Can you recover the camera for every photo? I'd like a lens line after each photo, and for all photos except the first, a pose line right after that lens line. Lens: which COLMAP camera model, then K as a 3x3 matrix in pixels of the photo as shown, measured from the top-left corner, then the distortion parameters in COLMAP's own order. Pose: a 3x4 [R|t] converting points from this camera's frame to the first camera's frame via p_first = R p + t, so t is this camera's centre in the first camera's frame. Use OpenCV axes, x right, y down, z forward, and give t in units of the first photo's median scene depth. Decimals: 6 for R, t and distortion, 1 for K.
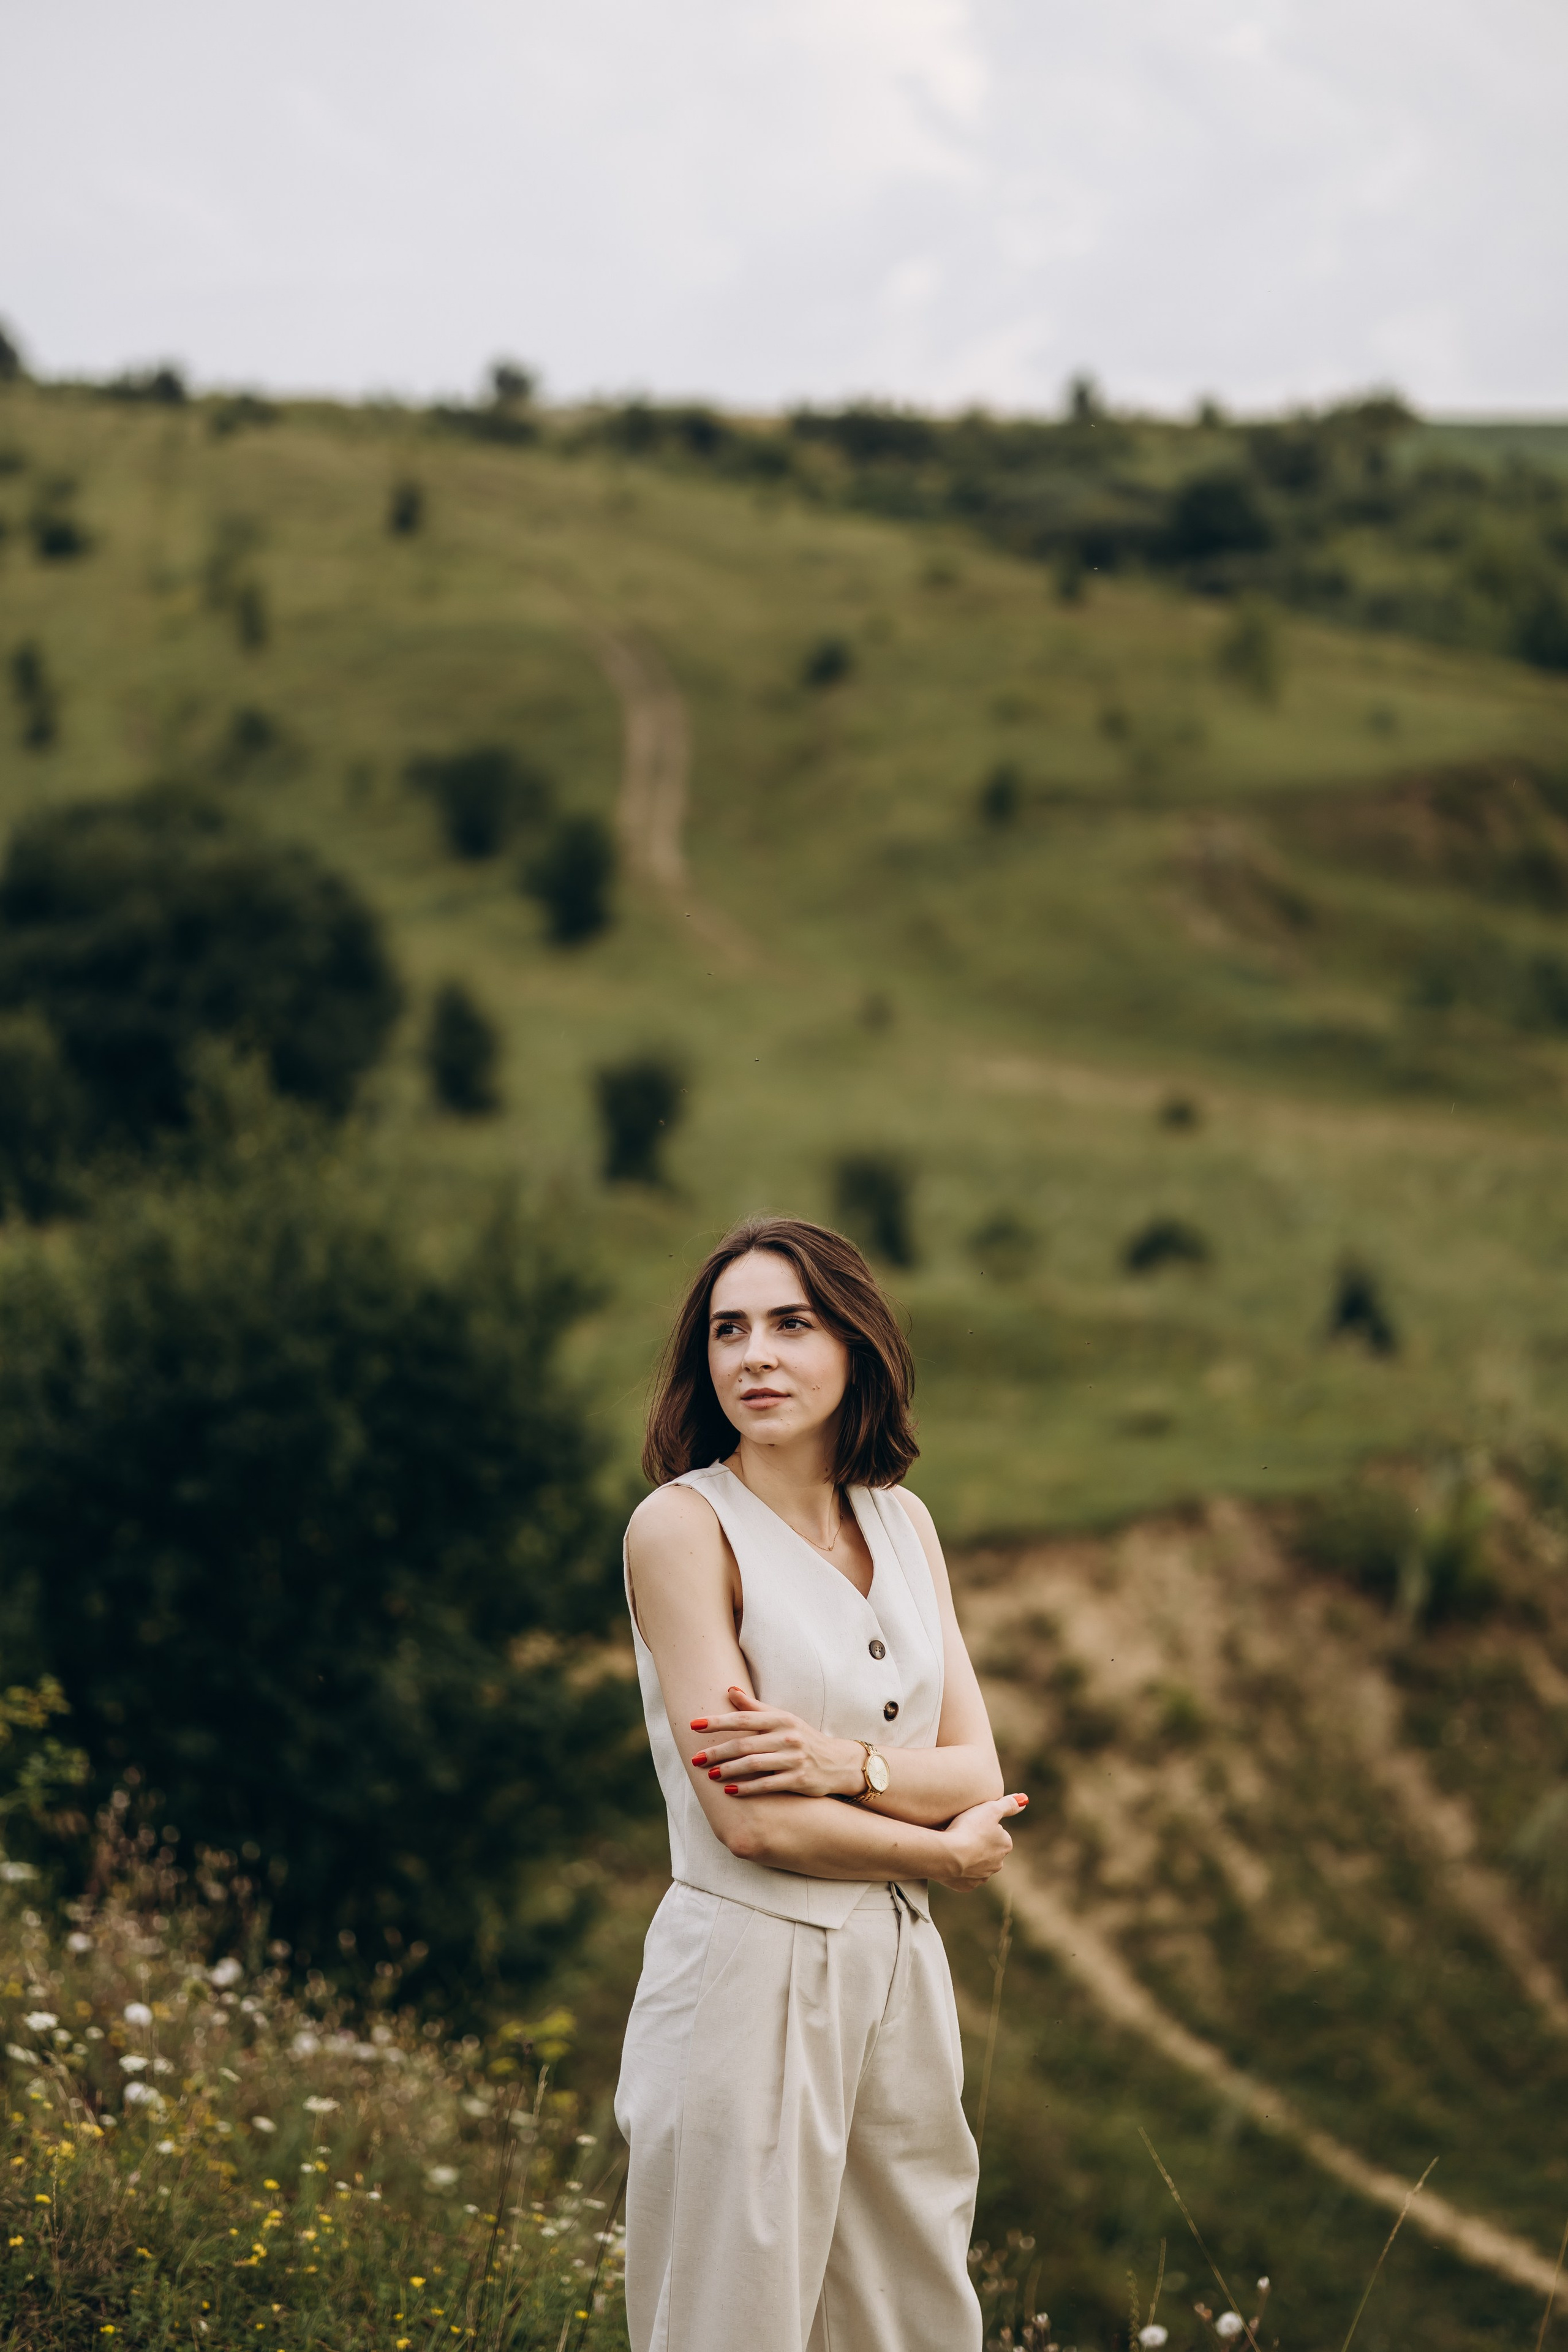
lens RADIAL K [[5668.3, 0, 784.3], [0, 5668.3, 1079.6], [0, 0, 1]] dist [0.340353, -9.843536]
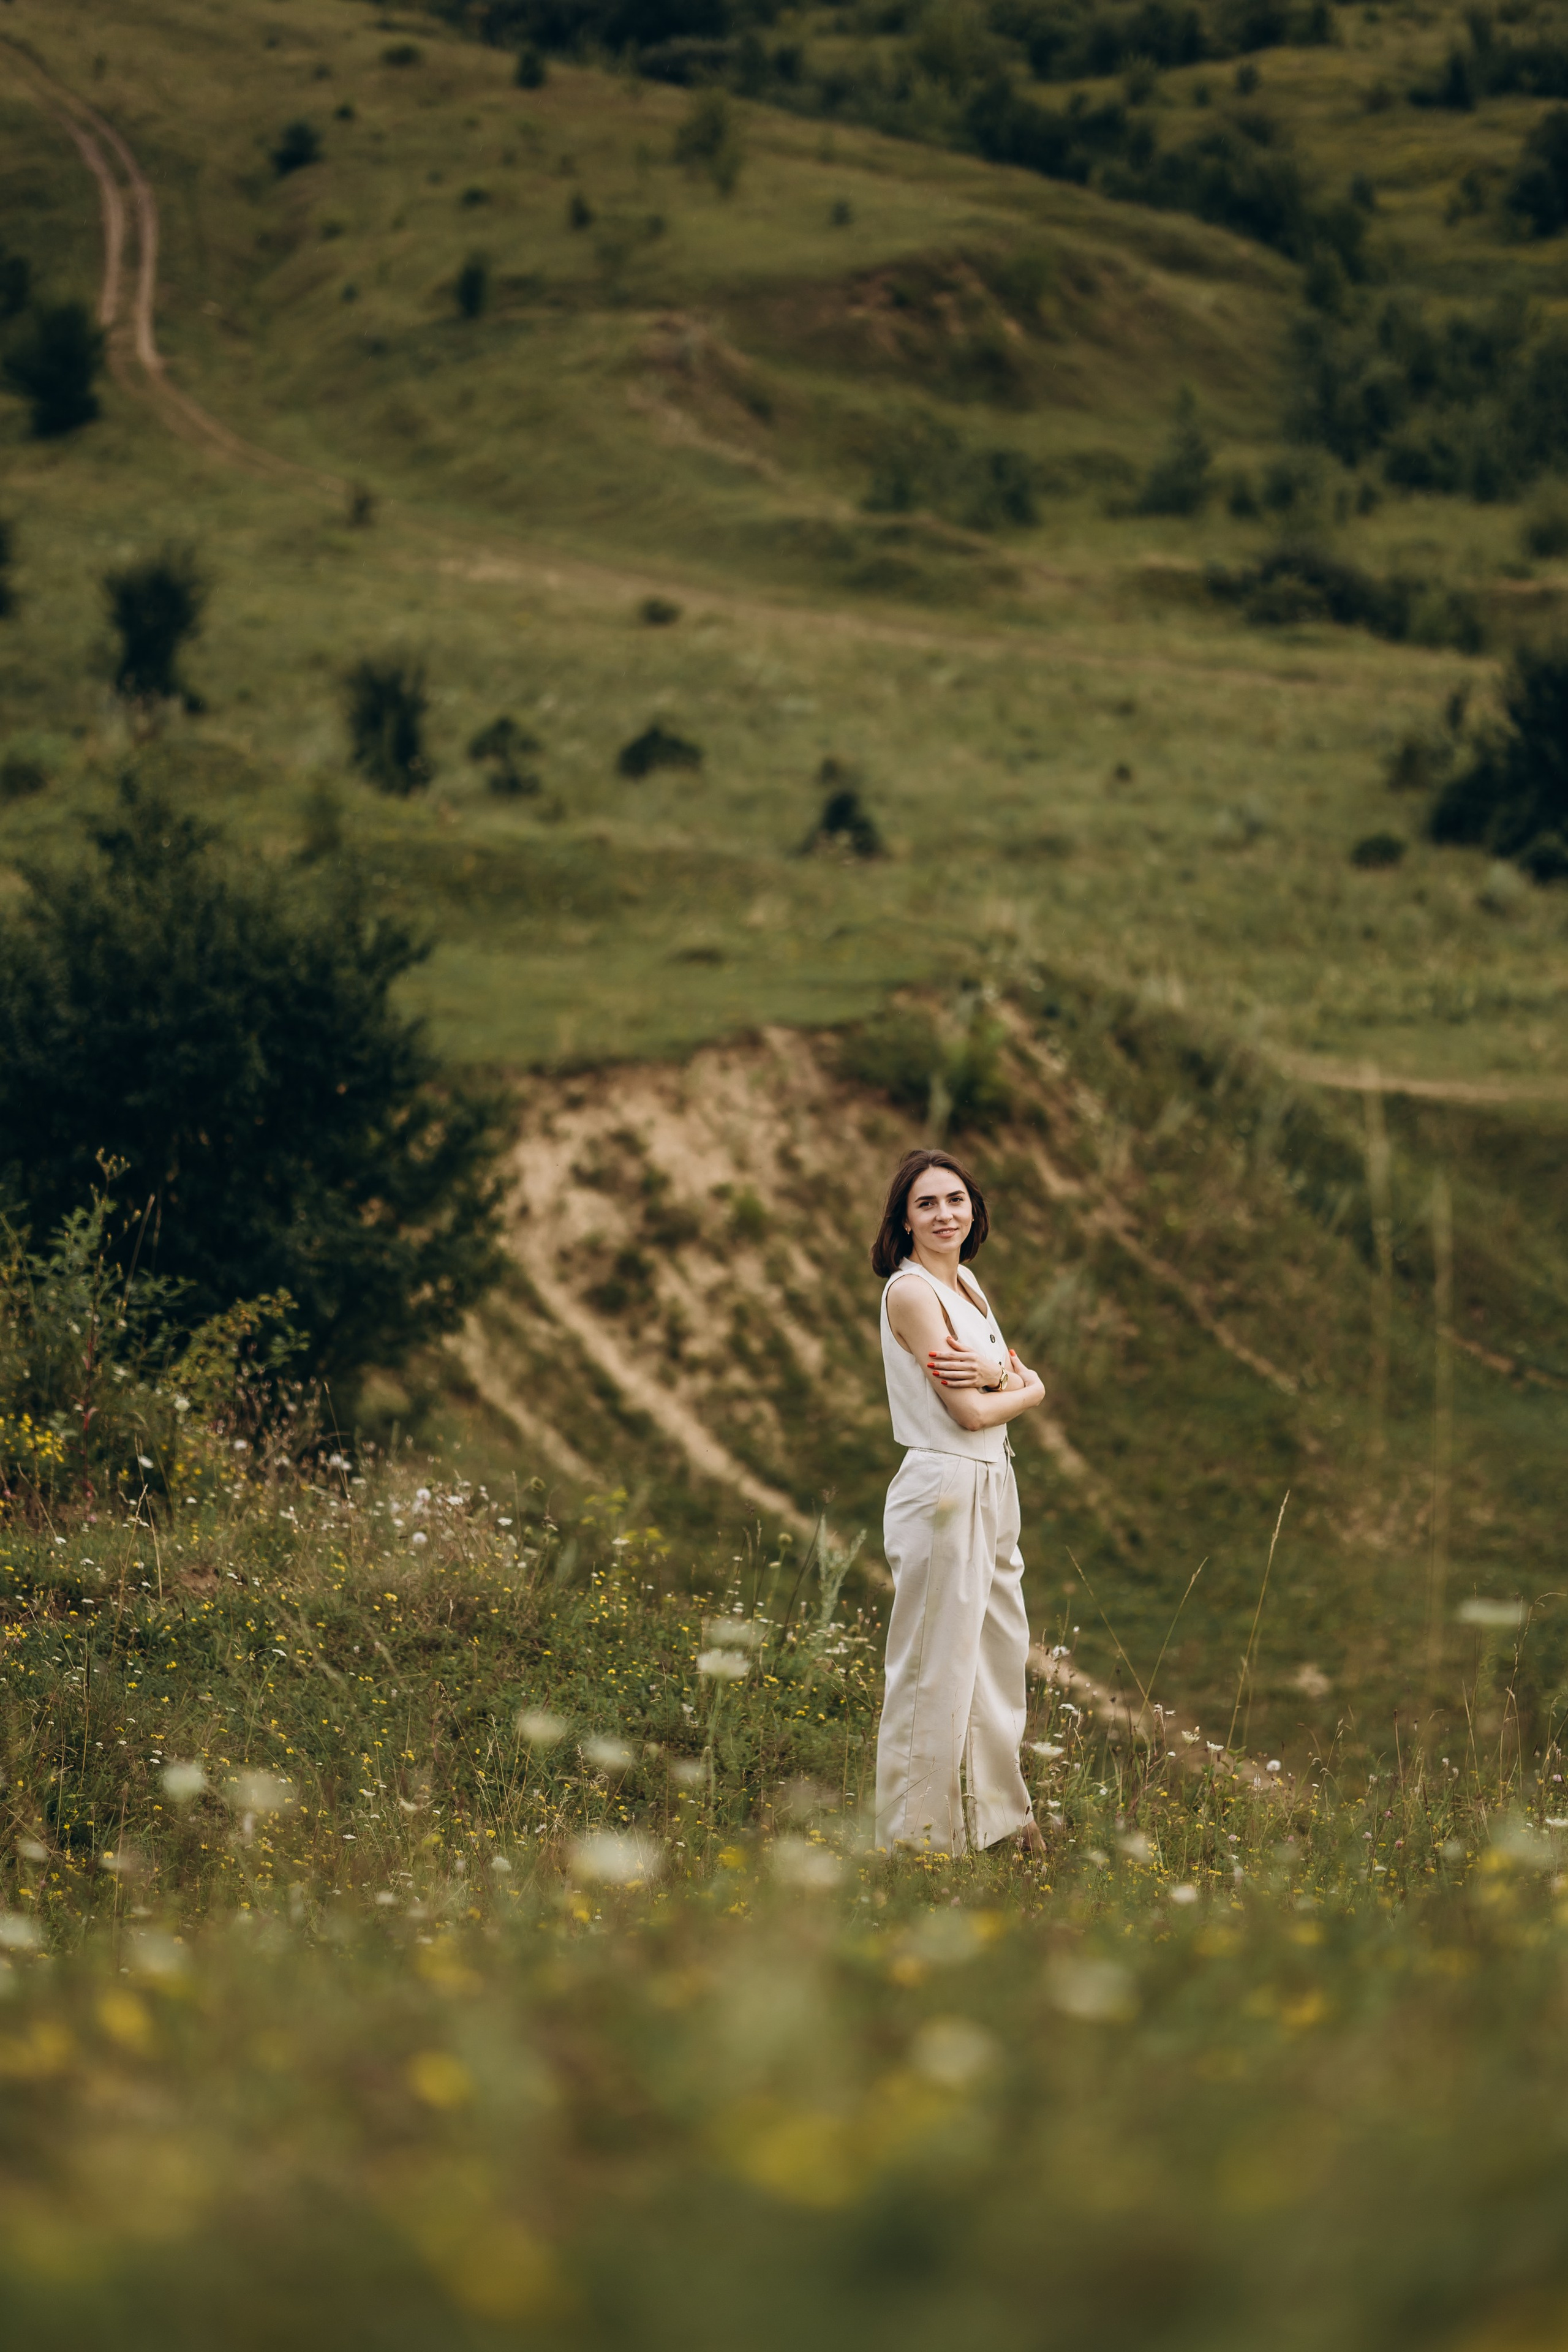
lens RADIAL K [[5627.0, 0, 784.0], [0, 5627.0, 1176.0], [0, 0, 1]] dist [0.002290, 0.274585]
pose [[0.995143, -0.008551, 0.098069, -0.031346], [-0.002555, 0.993641, 0.112565, -0.023091], [-0.098408, -0.112269, 0.988793, -0.128523]]
